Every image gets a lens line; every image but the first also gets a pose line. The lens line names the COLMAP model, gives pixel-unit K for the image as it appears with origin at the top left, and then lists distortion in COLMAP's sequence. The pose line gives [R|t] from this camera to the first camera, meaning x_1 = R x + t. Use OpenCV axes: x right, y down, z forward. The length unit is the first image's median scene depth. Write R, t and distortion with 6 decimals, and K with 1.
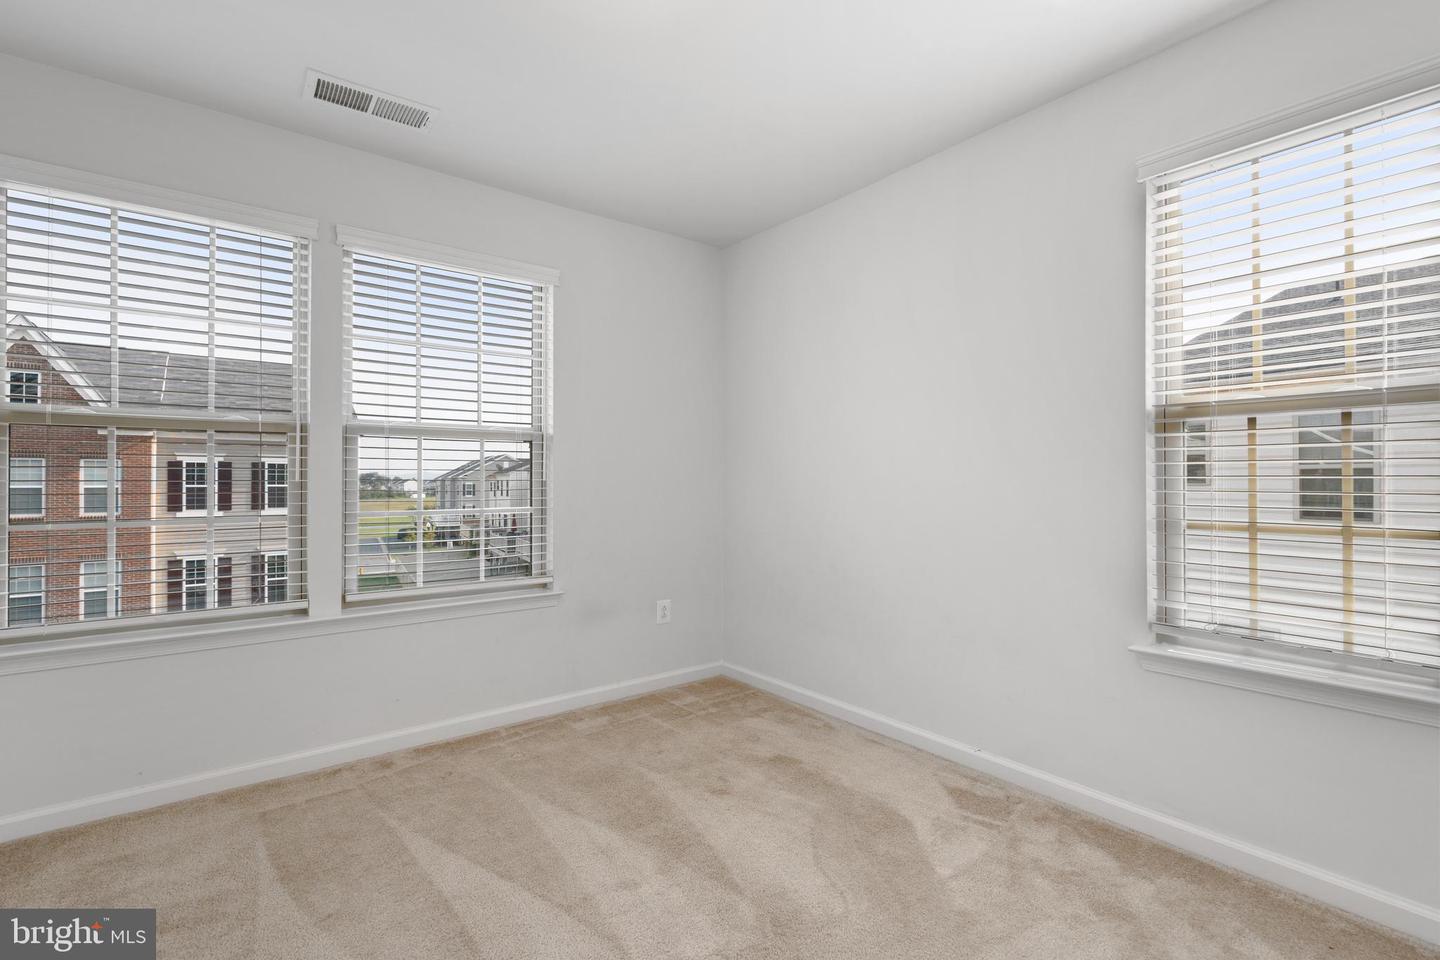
lens RADIAL K [[665.2, 0, 696.4], [0, 665.2, 475.8], [0, 0, 1]] dist [0.017513, -0.003116]
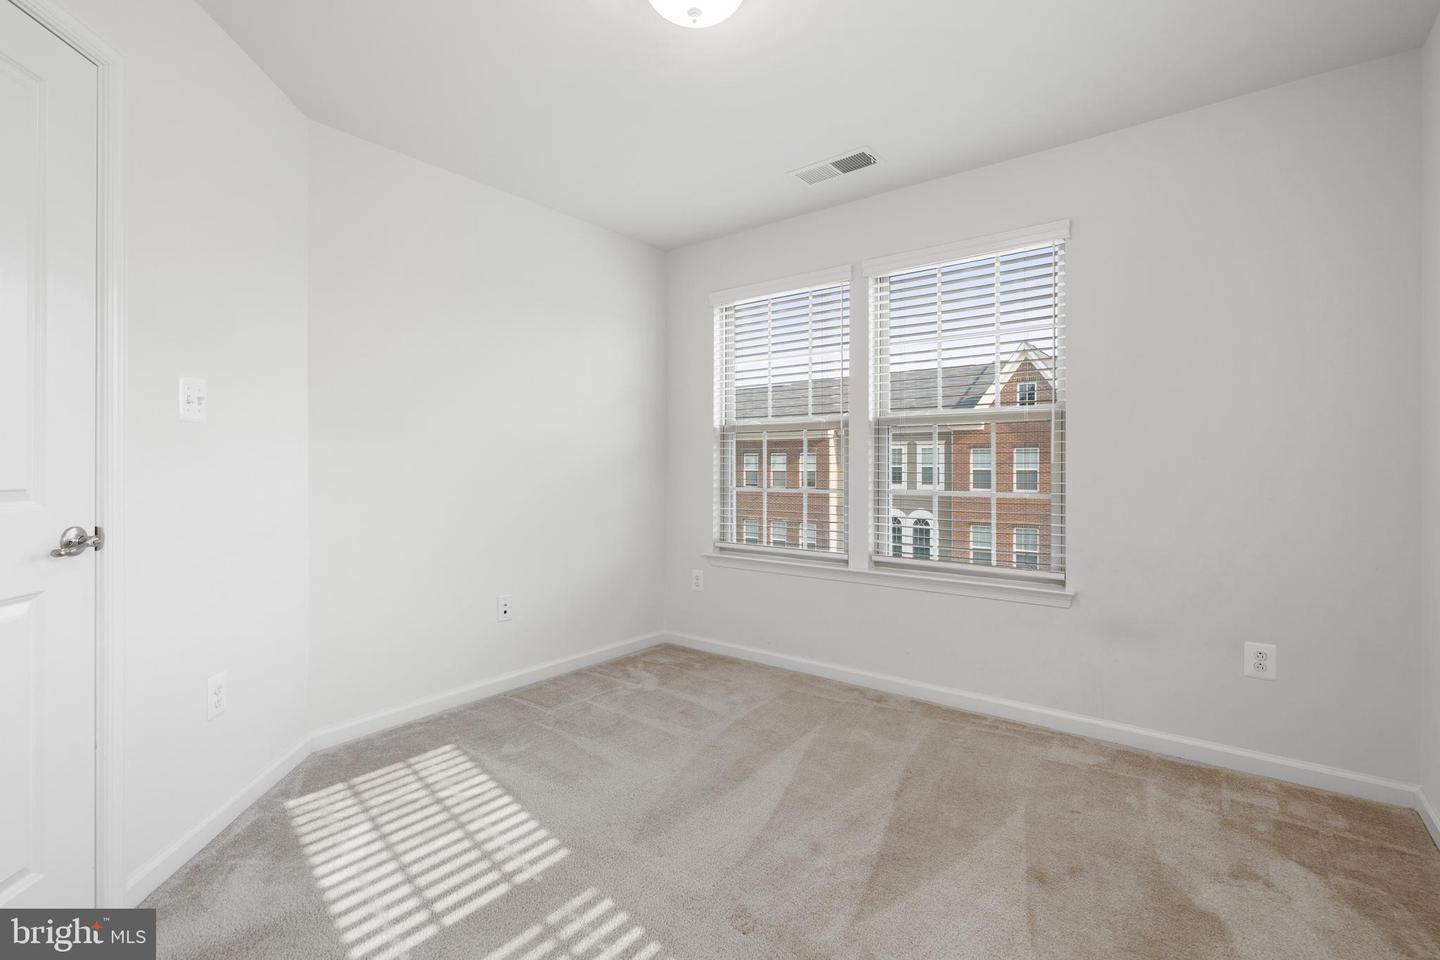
lens RADIAL K [[665.2, 0, 748.3], [0, 665.2, 457.9], [0, 0, 1]] dist [0.017513, -0.003116]
pose [[0.280045, -0.007907, -0.959954, 0.504505], [0.005489, 0.999963, -0.006635, 0.003454], [0.959971, -0.003411, 0.280078, 0.354929]]
